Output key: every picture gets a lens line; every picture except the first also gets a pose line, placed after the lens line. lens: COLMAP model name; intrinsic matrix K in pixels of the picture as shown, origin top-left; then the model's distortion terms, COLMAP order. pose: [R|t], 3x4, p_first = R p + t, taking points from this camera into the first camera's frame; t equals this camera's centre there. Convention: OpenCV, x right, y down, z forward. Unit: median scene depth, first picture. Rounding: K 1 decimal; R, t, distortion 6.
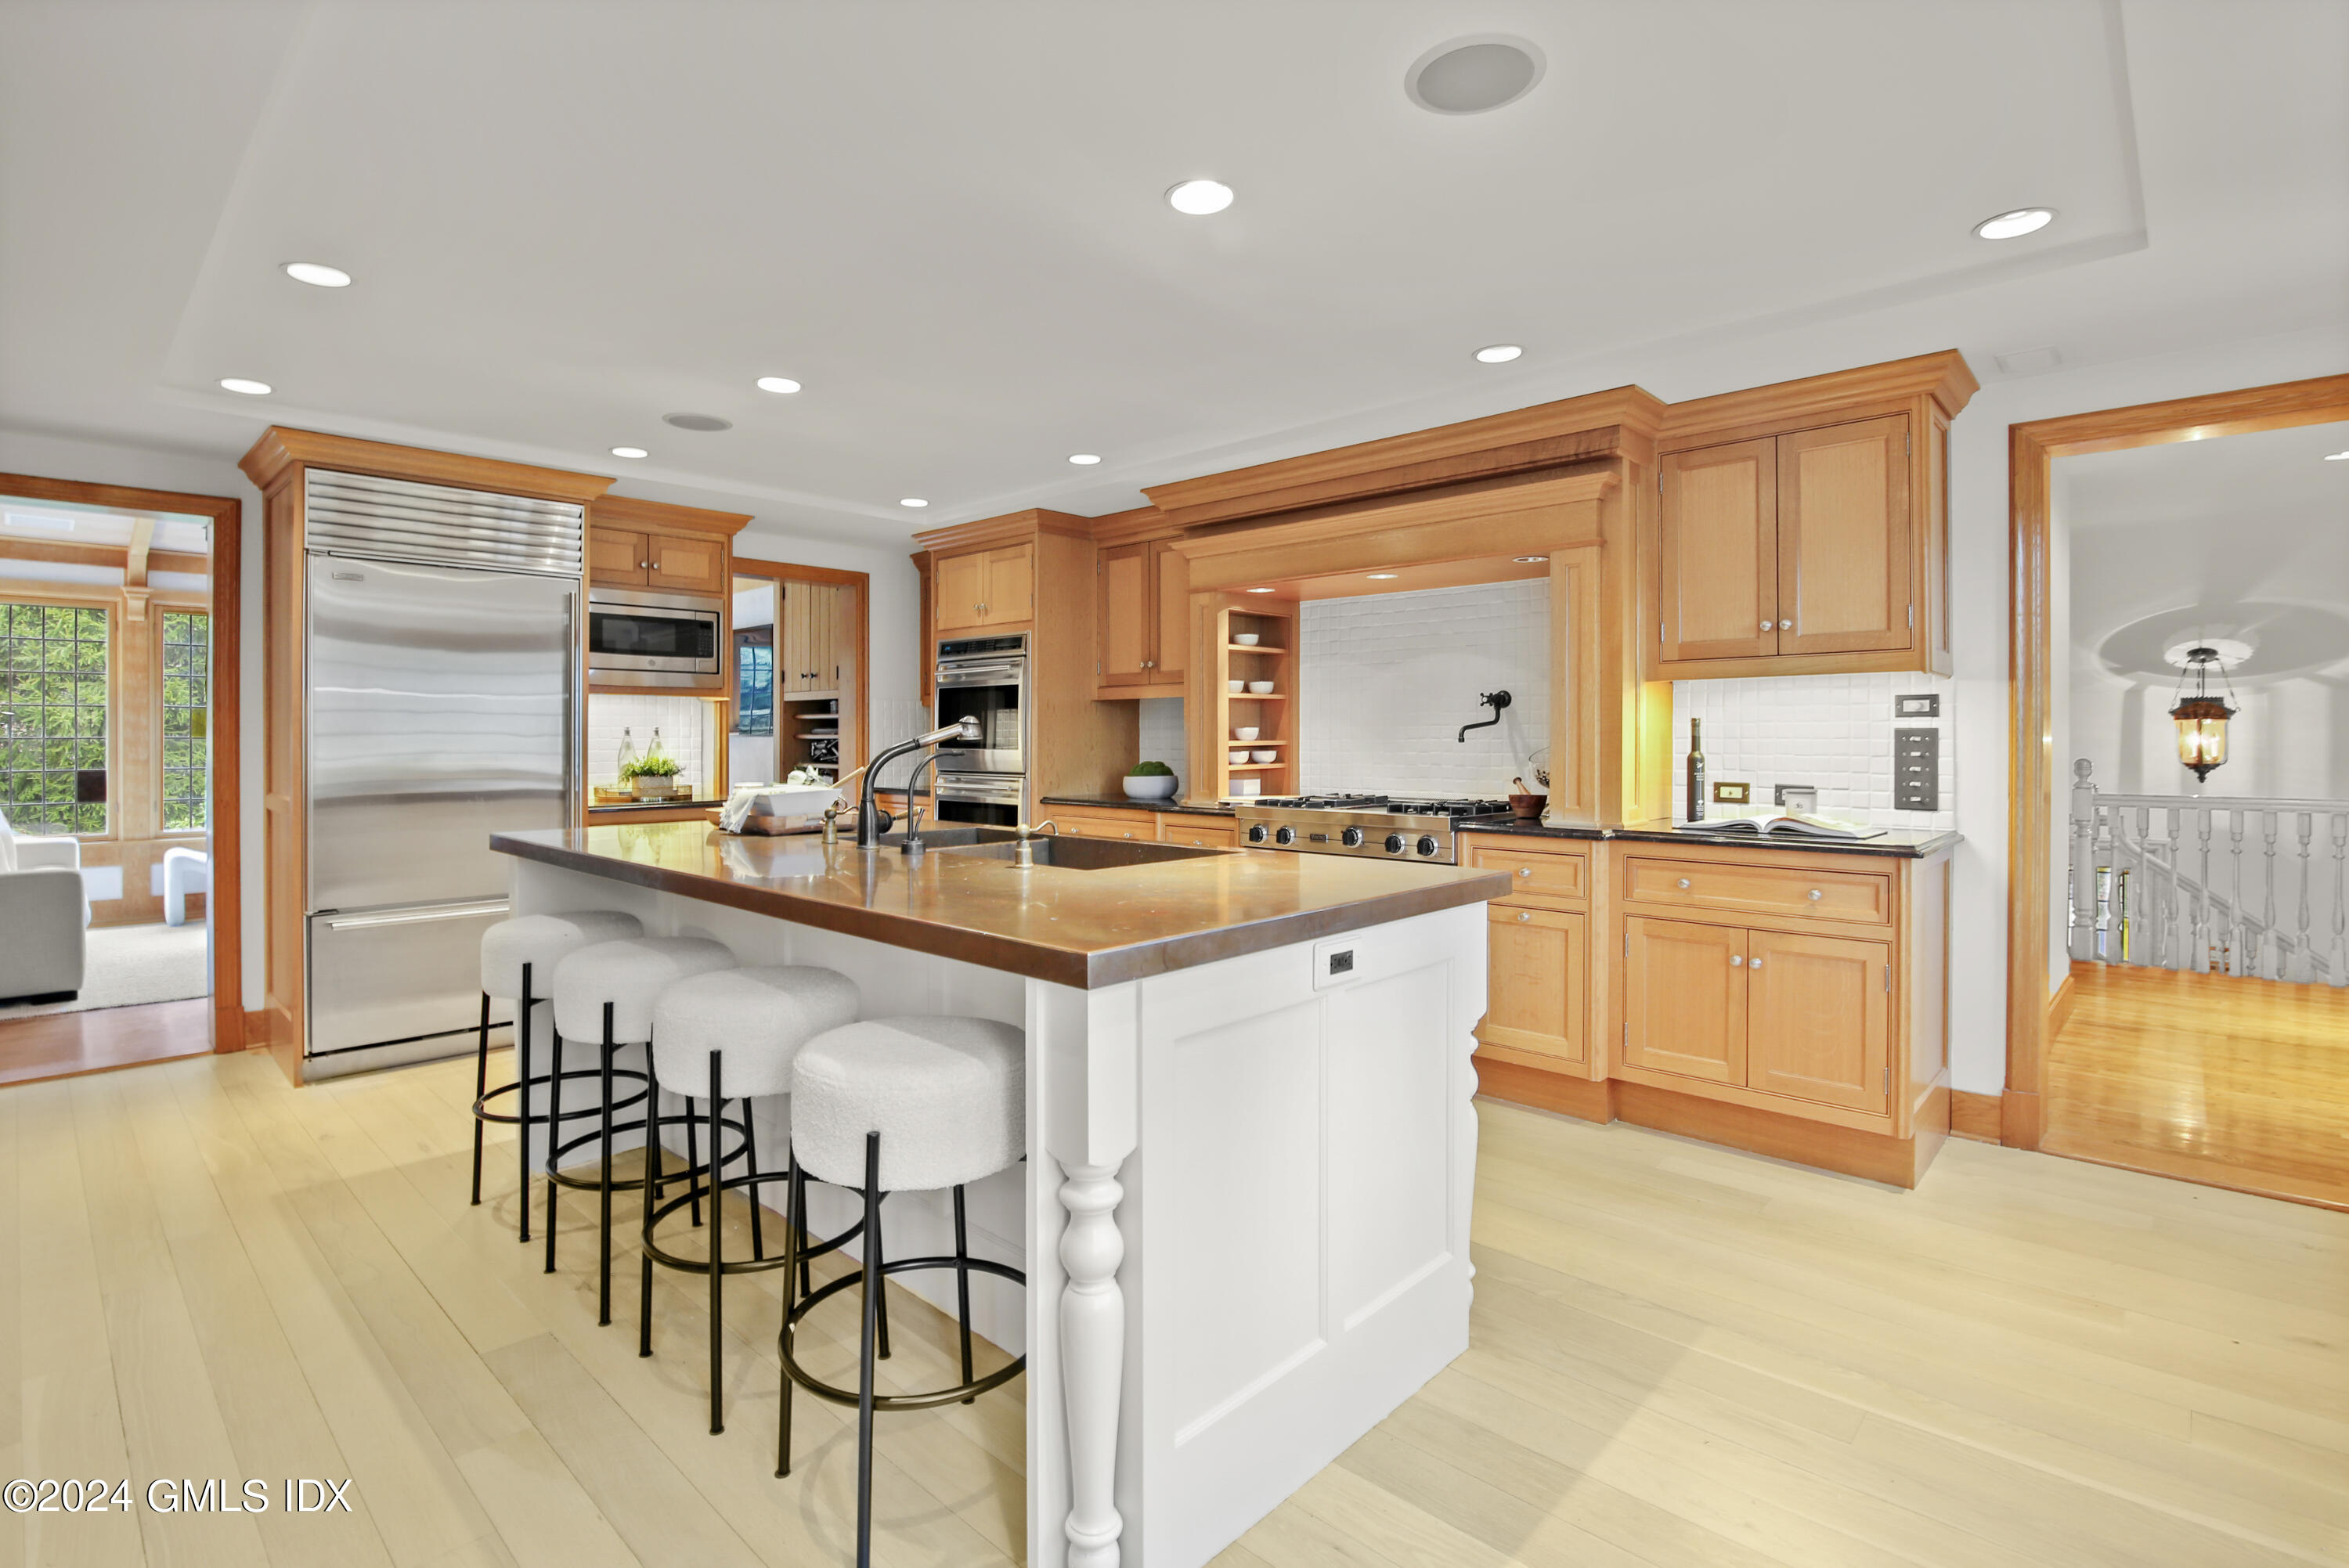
lens RADIAL K [[1090.1, 0, 1174.5], [0, 1090.1, 784.0], [0, 0, 1]] dist [0.000076, 0.000257]
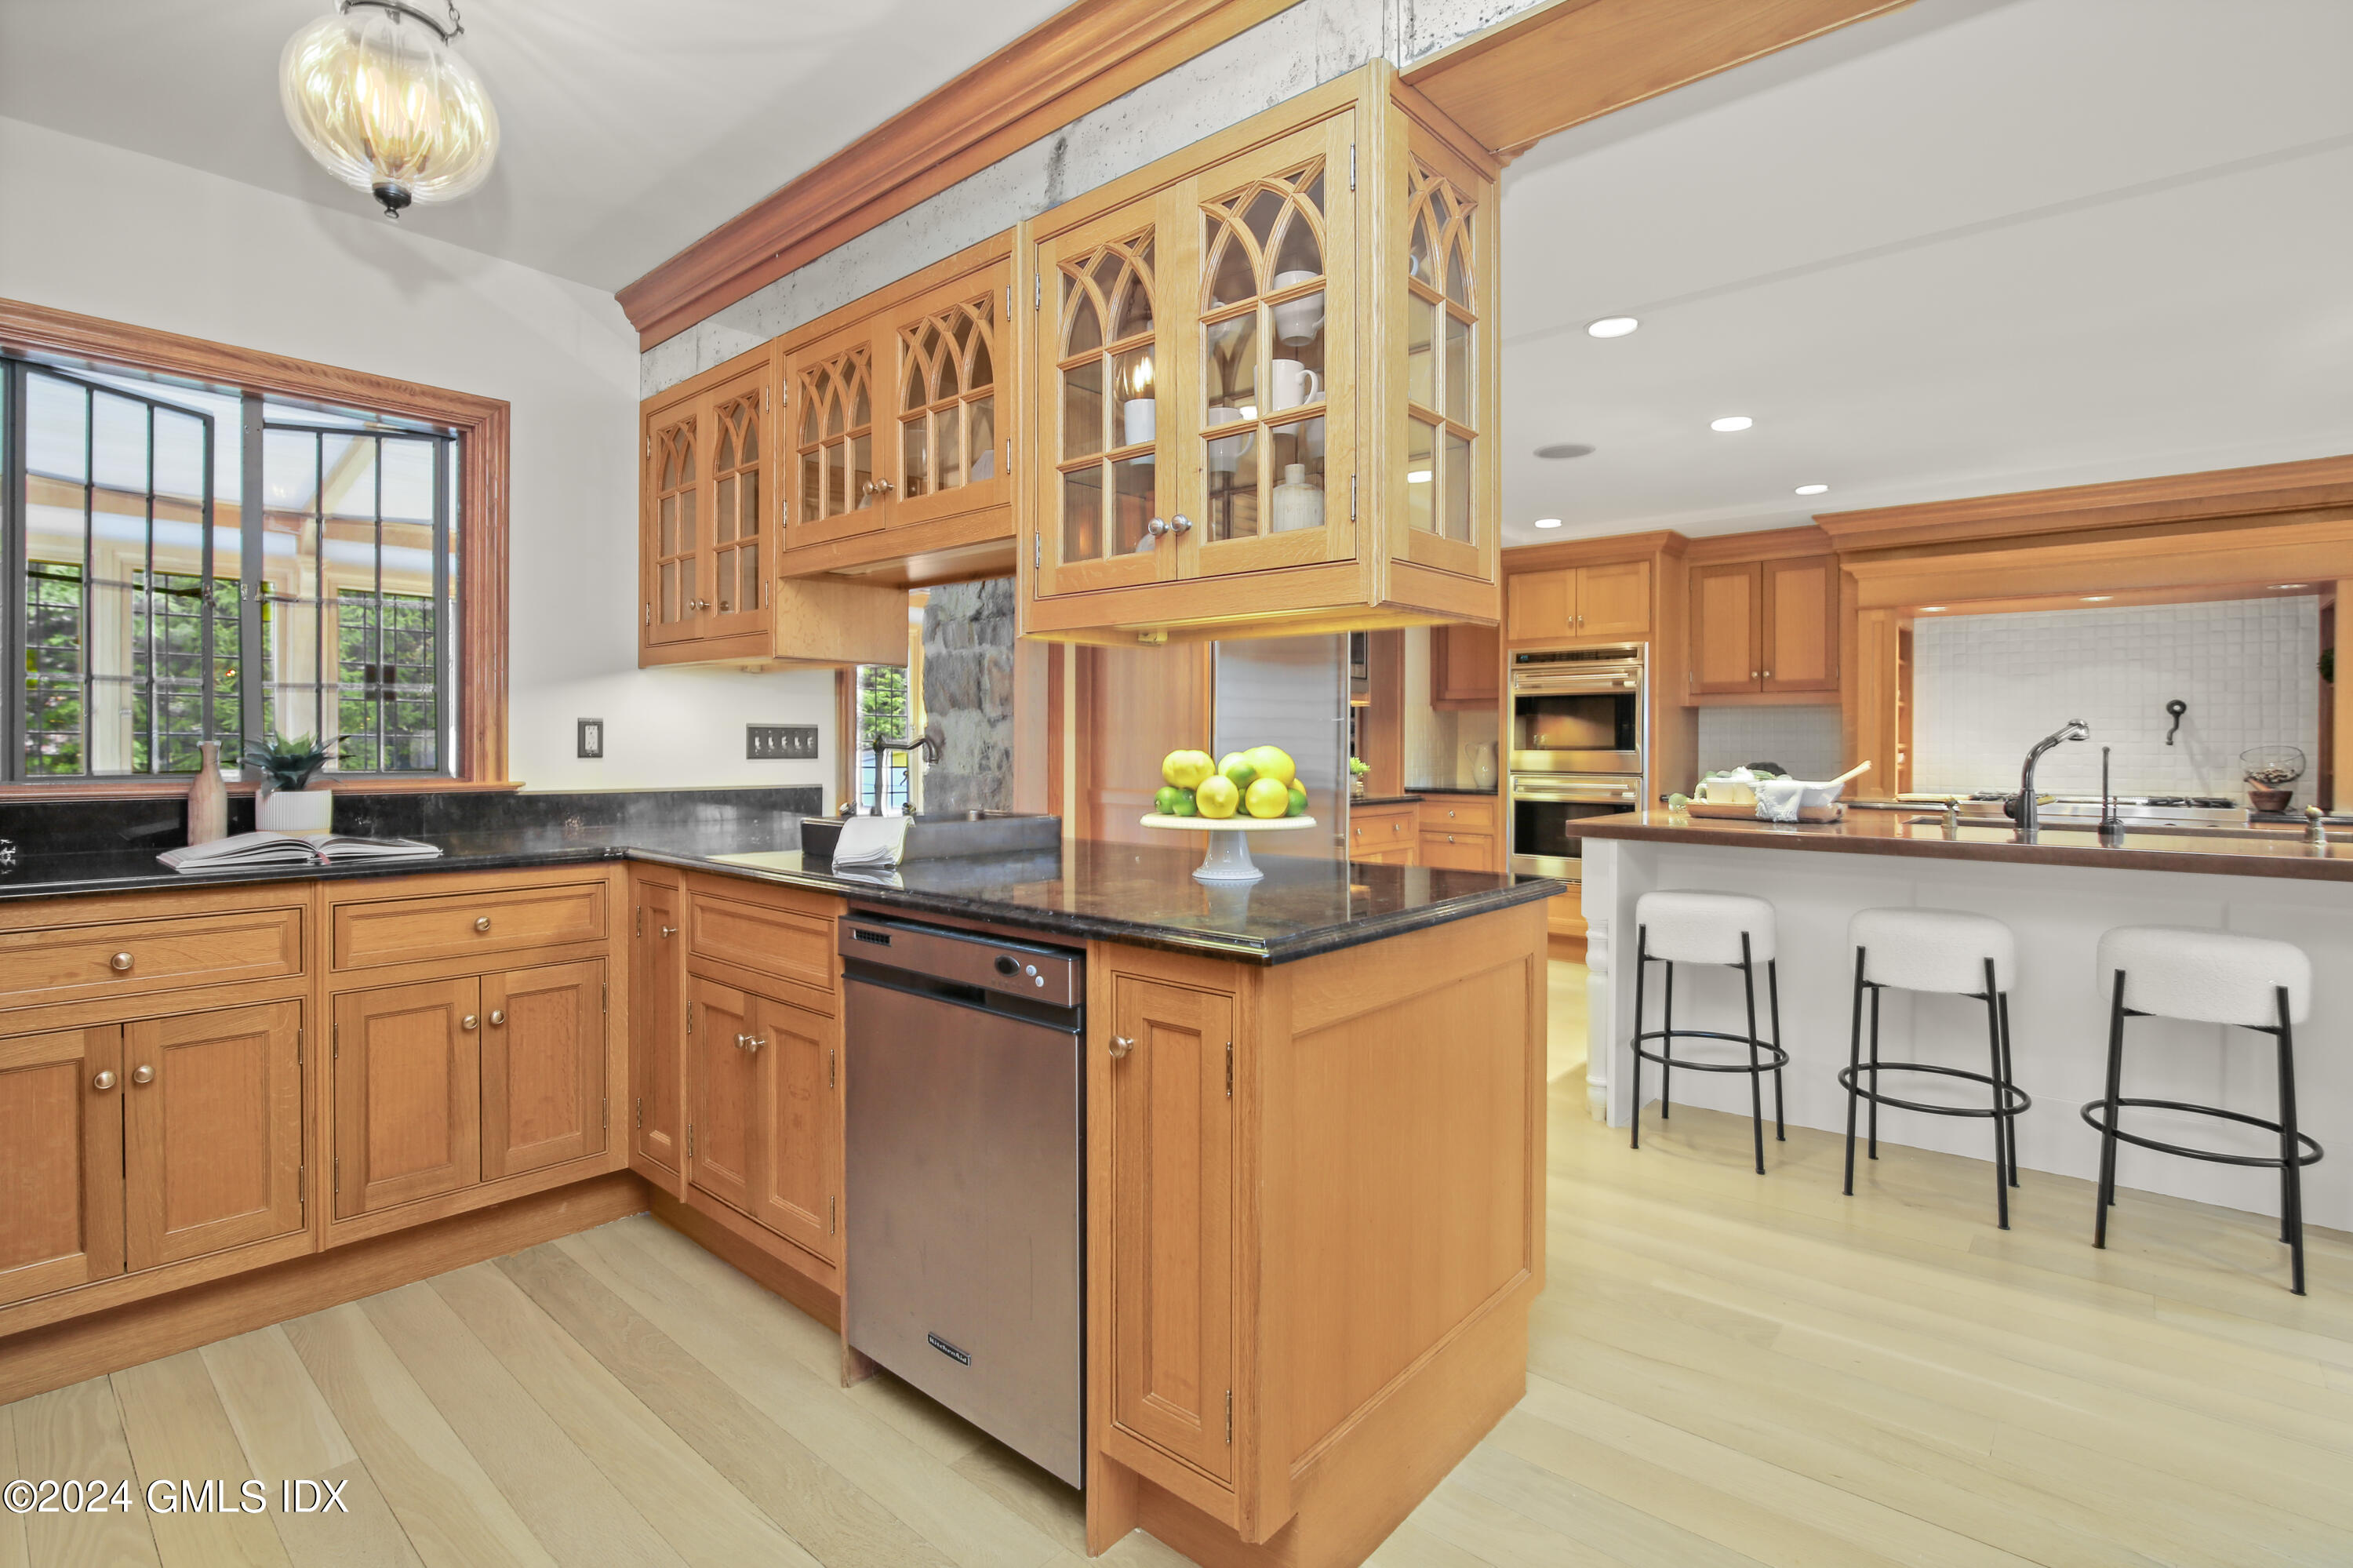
lens RADIAL K [[1092.1, 0, 1176.5], [0, 1092.1, 784.0], [0, 0, 1]] dist [0.000076, 0.000257]
pose [[0.999160, 0.005410, 0.040613, -0.726376], [-0.005038, 0.999944, -0.009258, 0.014659], [-0.040661, 0.009045, 0.999132, -0.075295]]
